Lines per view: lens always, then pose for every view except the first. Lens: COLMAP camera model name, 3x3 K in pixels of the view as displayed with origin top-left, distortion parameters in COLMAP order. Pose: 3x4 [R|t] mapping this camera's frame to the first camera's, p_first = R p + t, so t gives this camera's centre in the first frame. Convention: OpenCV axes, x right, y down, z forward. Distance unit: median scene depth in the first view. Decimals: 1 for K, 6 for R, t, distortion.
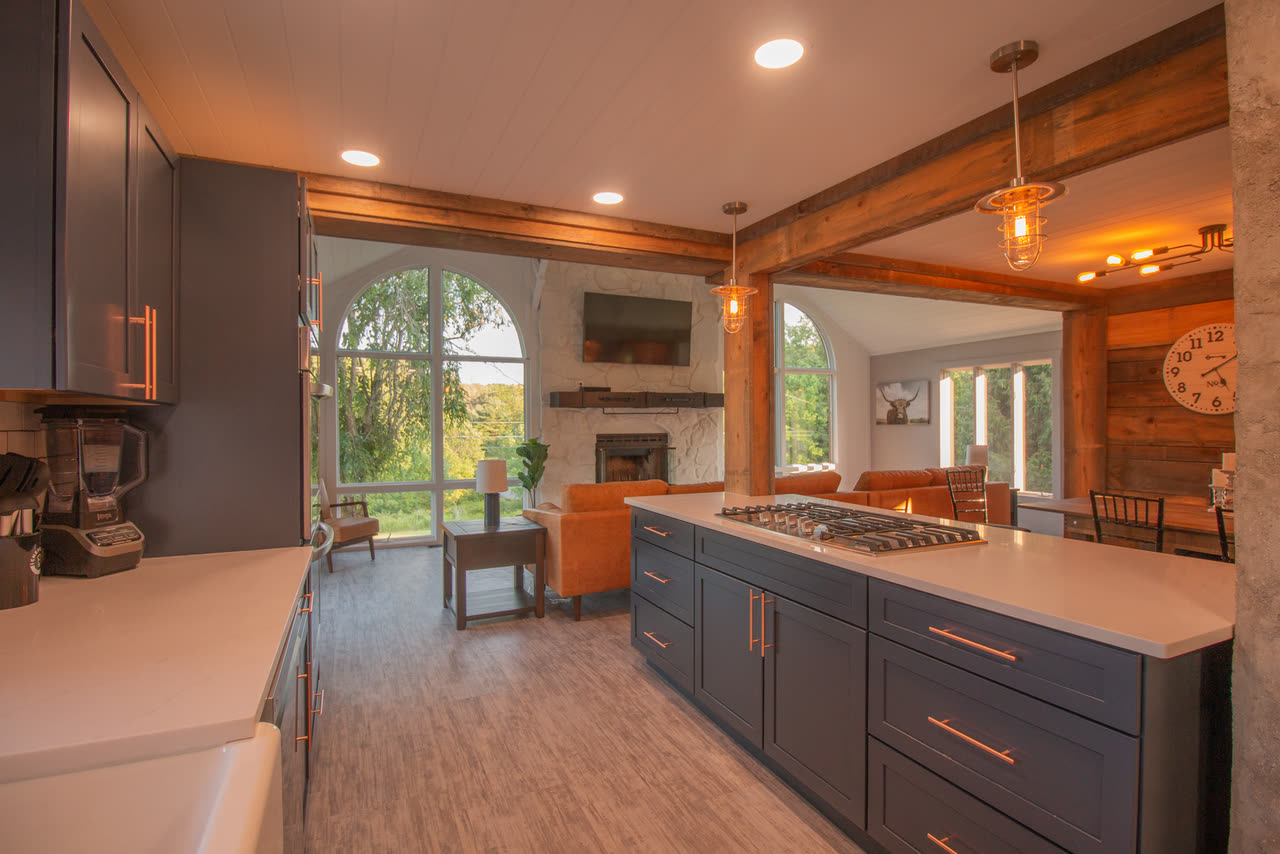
lens RADIAL K [[632.4, 0, 640.0], [0, 632.4, 427.0], [0, 0, 1]] dist [0.000044, 0.000010]
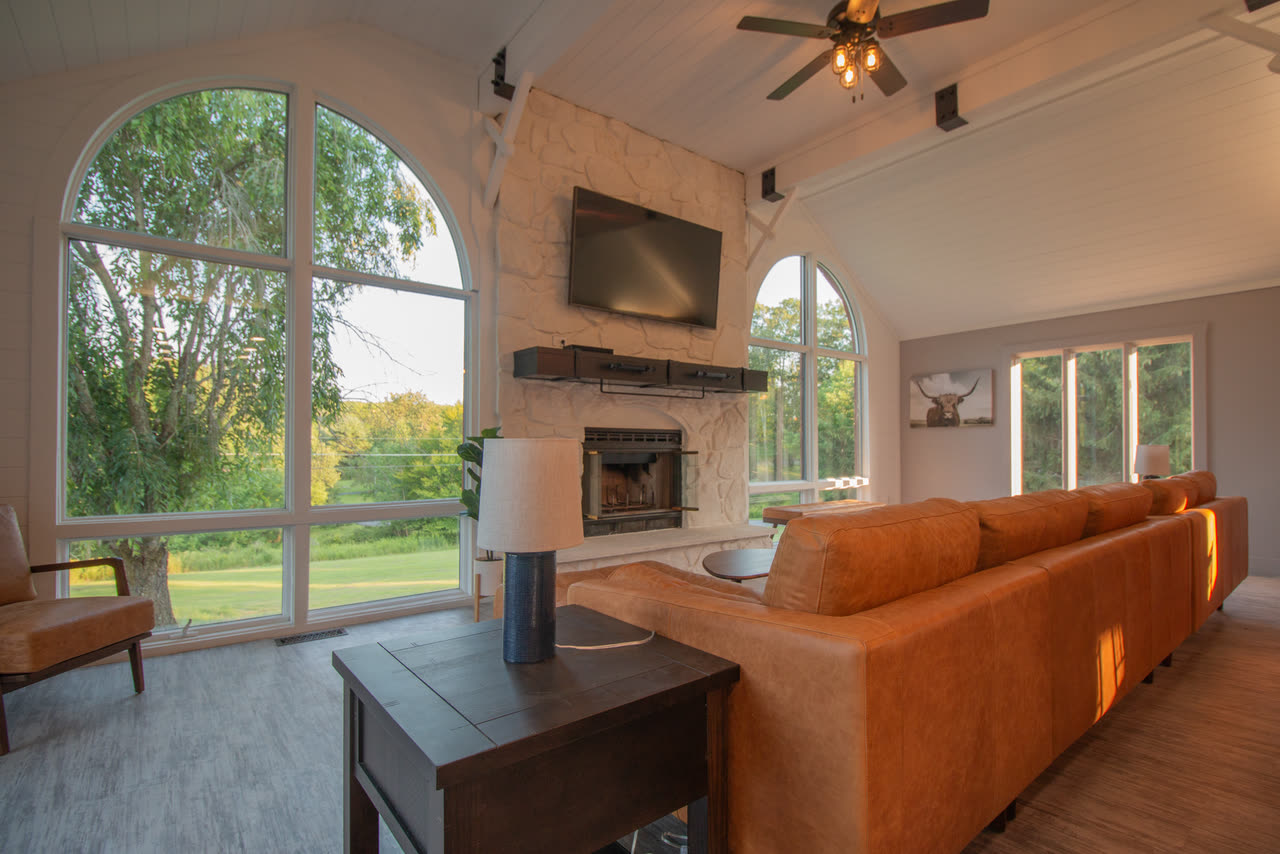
lens RADIAL K [[599.9, 0, 640.3], [0, 599.9, 440.2], [0, 0, 1]] dist [-0.014797, -0.000087]
pose [[0.973078, 0.010540, 0.230235, -0.139685], [-0.006073, 0.999780, -0.020100, 0.032771], [-0.230396, 0.018161, 0.972927, 0.401243]]
